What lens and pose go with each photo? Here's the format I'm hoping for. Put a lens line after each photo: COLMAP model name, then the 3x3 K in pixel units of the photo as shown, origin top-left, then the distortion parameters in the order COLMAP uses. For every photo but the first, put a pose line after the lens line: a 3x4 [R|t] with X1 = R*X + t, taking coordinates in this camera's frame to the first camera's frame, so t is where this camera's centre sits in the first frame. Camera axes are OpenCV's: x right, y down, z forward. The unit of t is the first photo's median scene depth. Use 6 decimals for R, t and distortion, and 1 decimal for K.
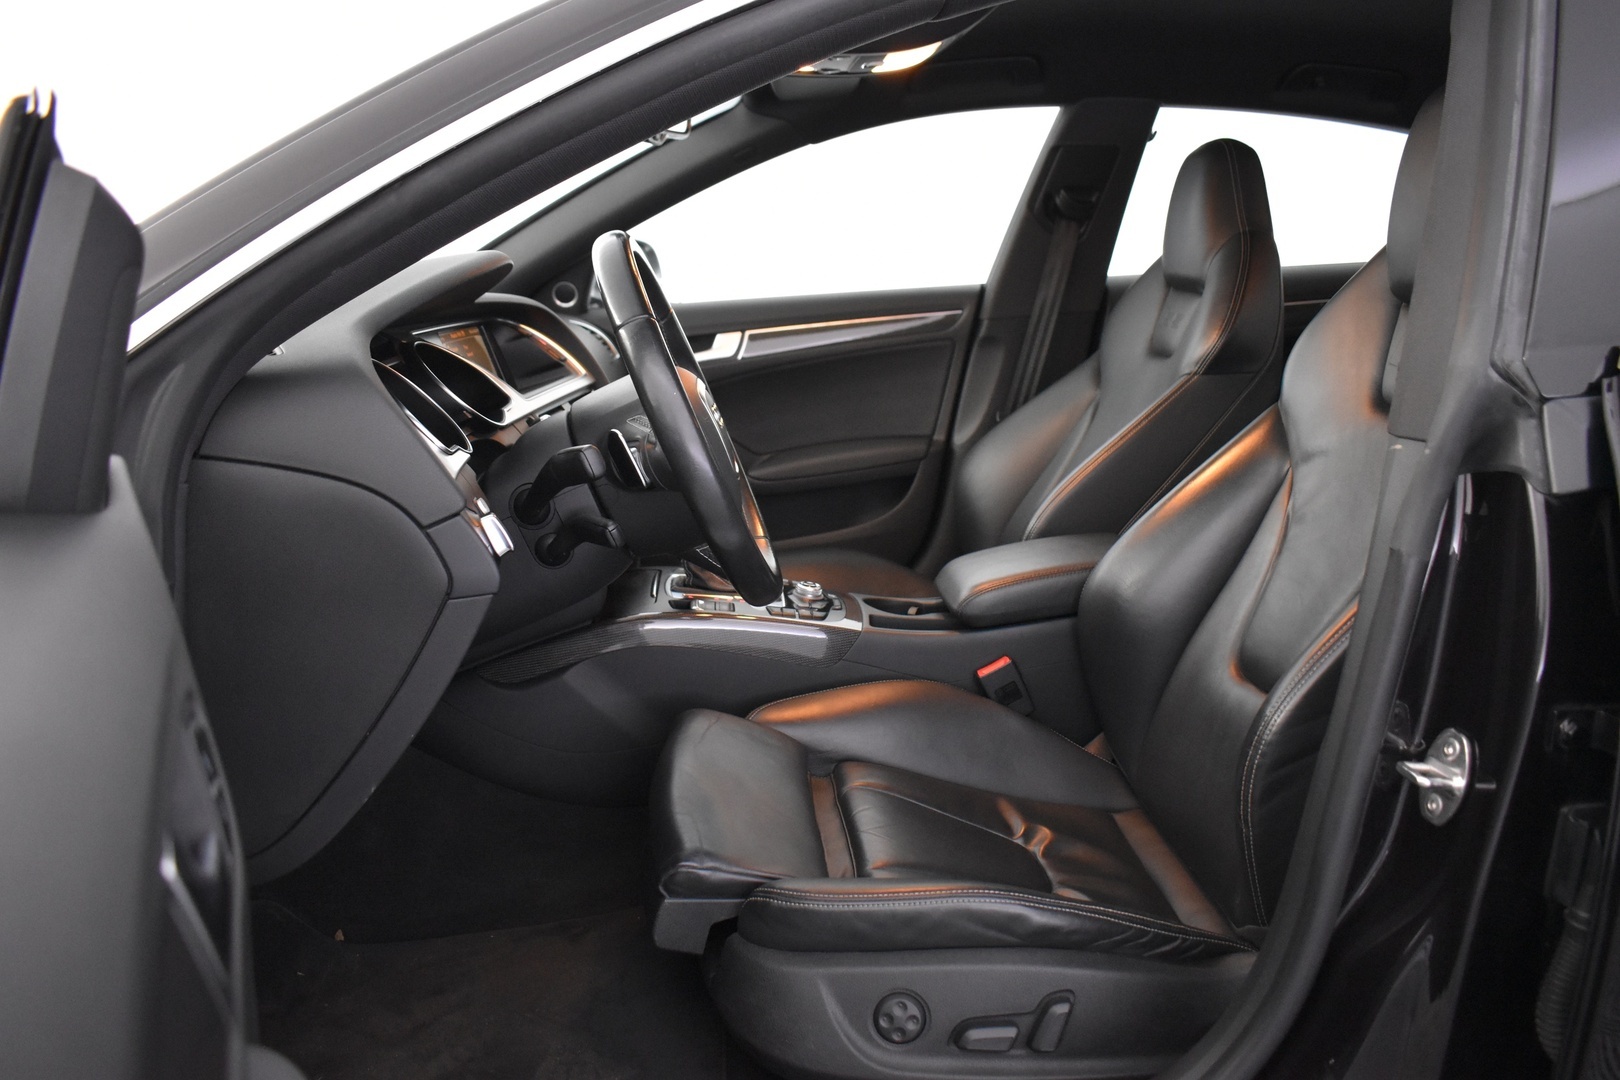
lens RADIAL K [[1250.2, 0, 810.0], [0, 1250.2, 540.0], [0, 0, 1]] dist [-0.089862, 0.000553]
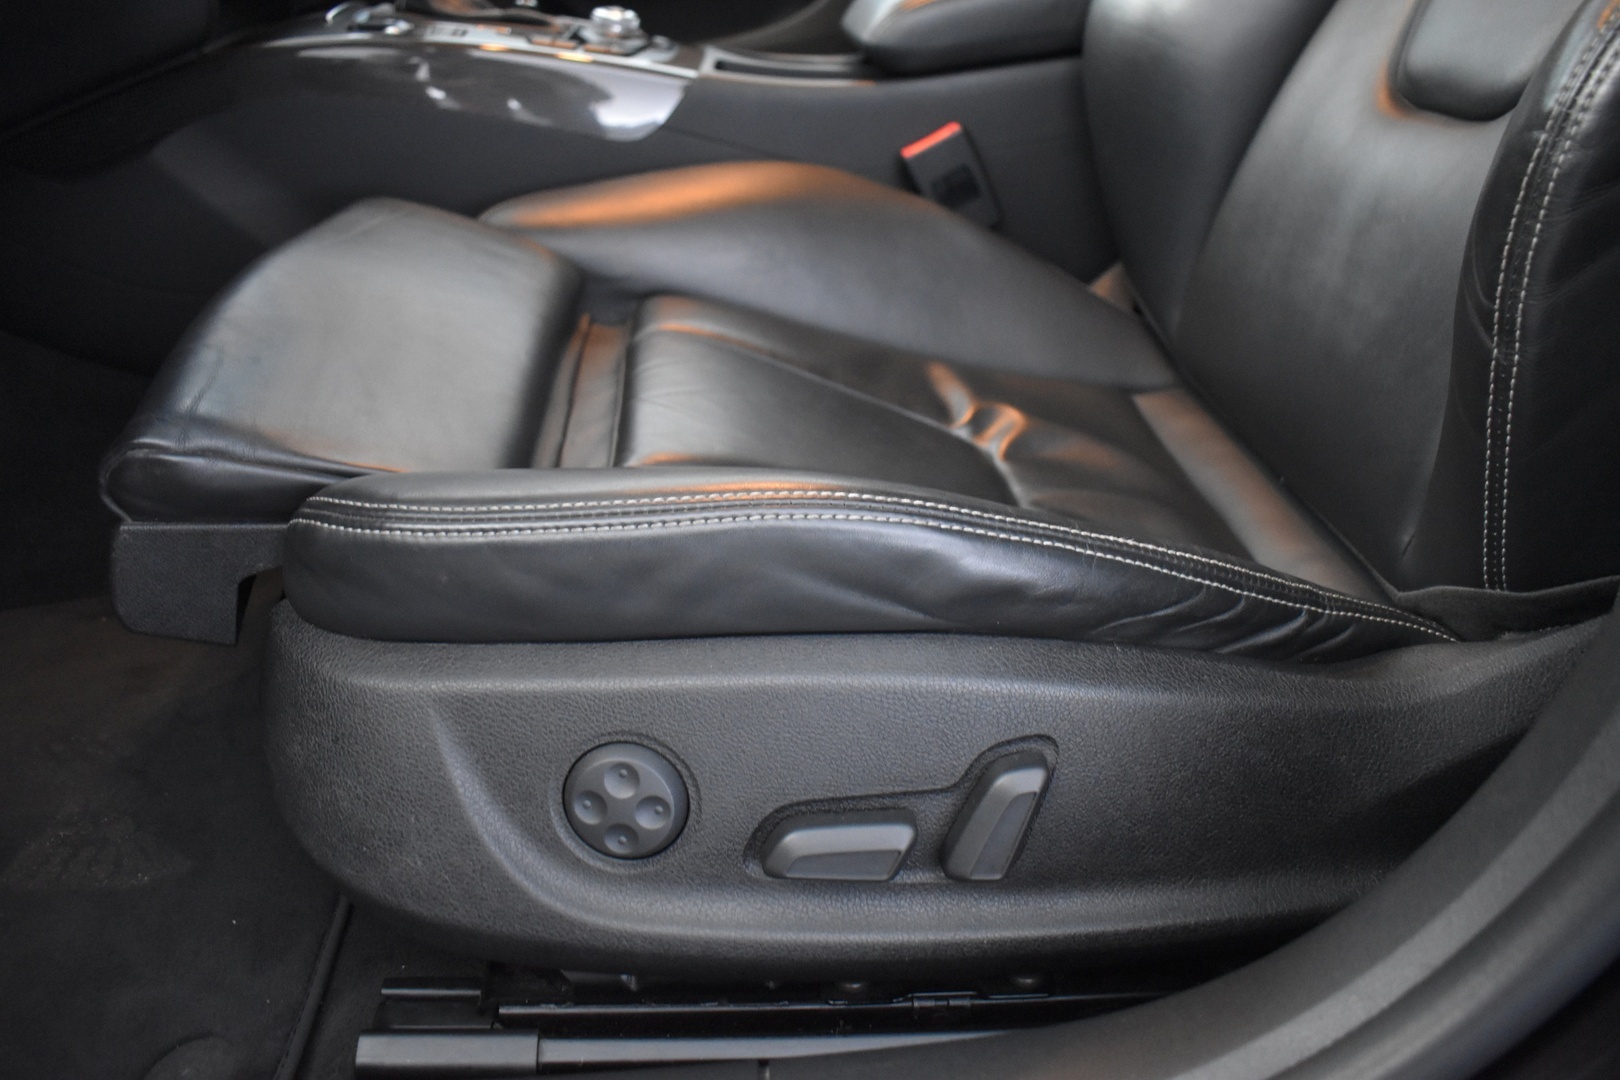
lens RADIAL K [[1250.2, 0, 810.0], [0, 1250.2, 540.0], [0, 0, 1]] dist [-0.089862, 0.000553]
pose [[0.999950, -0.004875, 0.008772, 0.123870], [0.002459, 0.966479, 0.256734, 0.188844], [-0.009730, -0.256699, 0.966442, 0.592193]]
